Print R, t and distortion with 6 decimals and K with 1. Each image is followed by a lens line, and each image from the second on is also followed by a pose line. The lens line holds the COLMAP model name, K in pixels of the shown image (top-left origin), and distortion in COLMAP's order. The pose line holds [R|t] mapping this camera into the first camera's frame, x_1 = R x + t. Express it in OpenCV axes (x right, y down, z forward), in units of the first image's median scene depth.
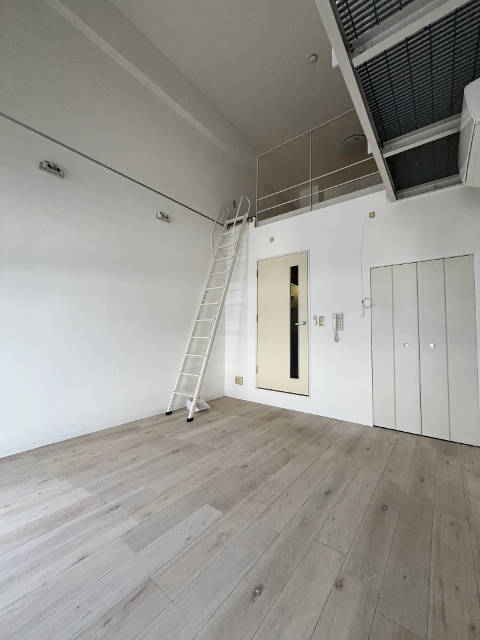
lens RADIAL K [[258.6, 0, 240.1], [0, 258.6, 320.1], [0, 0, 1]] dist [0.001252, -0.000261]
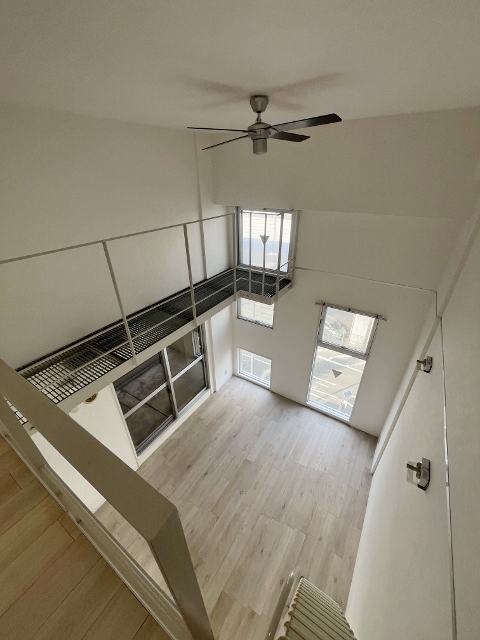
lens RADIAL K [[258.6, 0, 240.2], [0, 258.6, 321.2], [0, 0, 1]] dist [0.001252, -0.000261]
pose [[-0.996336, 0.043690, -0.073517, 0.073503], [0.005572, 0.890991, 0.453987, -0.968208], [0.085338, 0.451915, -0.887970, 1.421760]]
